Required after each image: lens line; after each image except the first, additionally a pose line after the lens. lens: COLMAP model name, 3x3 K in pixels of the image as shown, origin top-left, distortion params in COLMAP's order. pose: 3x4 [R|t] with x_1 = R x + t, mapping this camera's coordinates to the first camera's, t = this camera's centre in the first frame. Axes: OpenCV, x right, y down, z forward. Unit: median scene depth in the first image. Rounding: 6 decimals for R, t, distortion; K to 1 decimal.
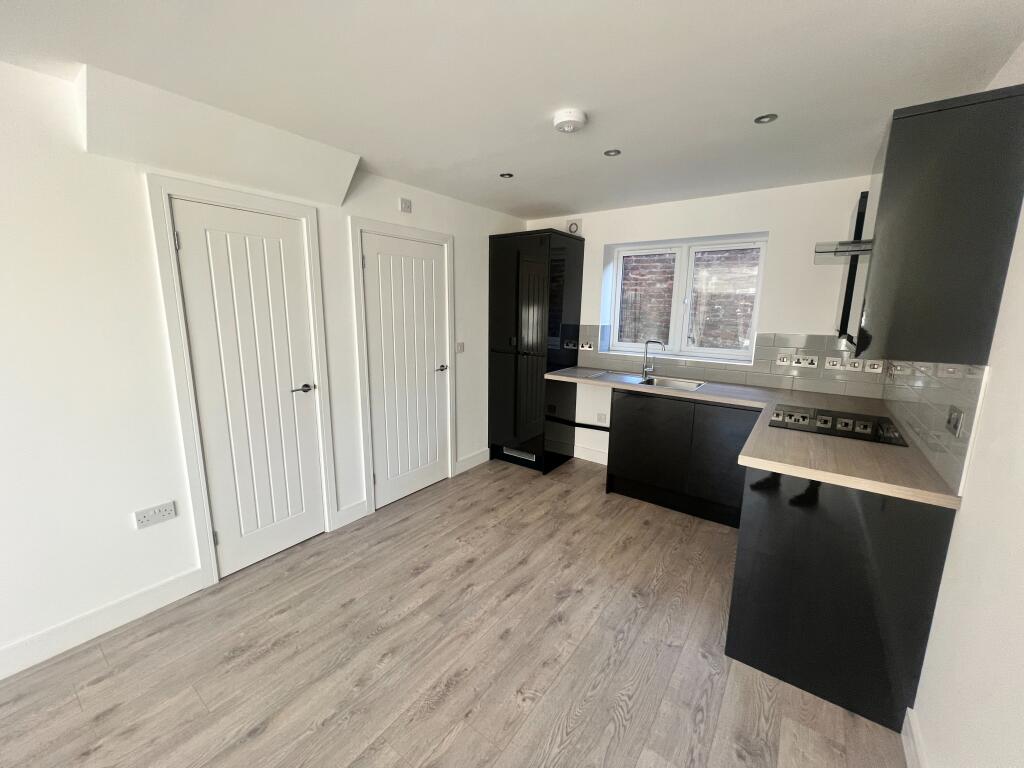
lens RADIAL K [[409.0, 0, 510.0], [0, 409.0, 381.9], [0, 0, 1]] dist [0.001853, 0.000190]
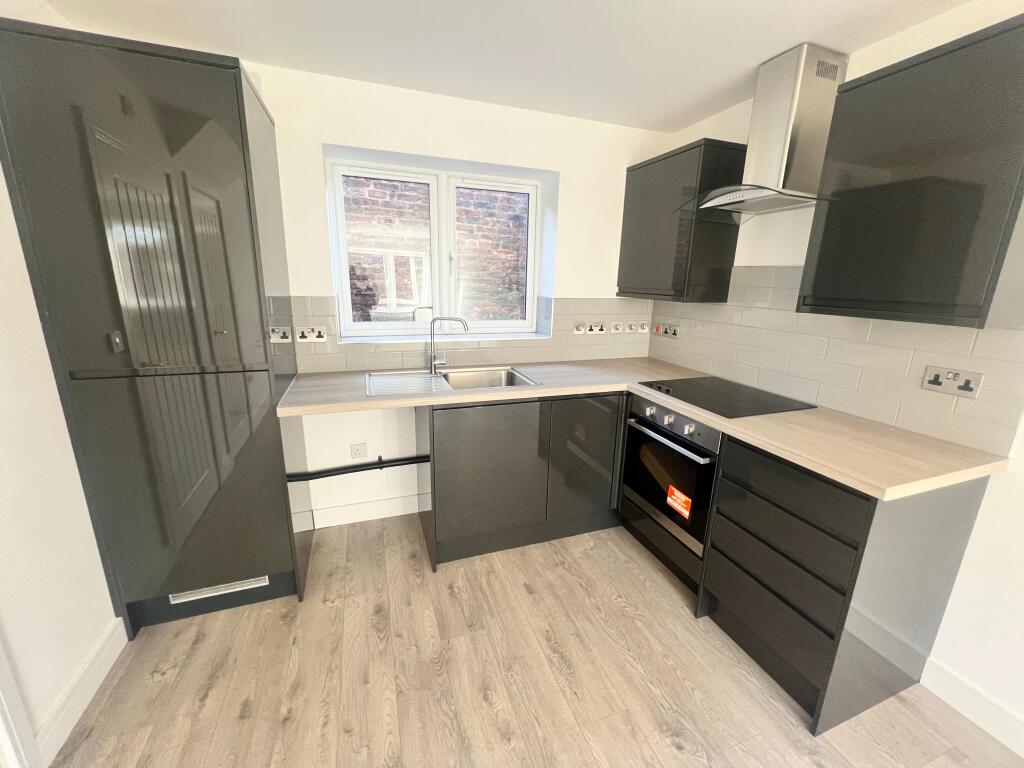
lens RADIAL K [[409.0, 0, 511.8], [0, 409.0, 383.9], [0, 0, 1]] dist [0.001853, 0.000190]
pose [[0.557217, -0.206610, 0.804252, -0.134268], [0.136814, 0.978157, 0.156496, -0.083695], [-0.819018, 0.022831, 0.573313, 0.539152]]
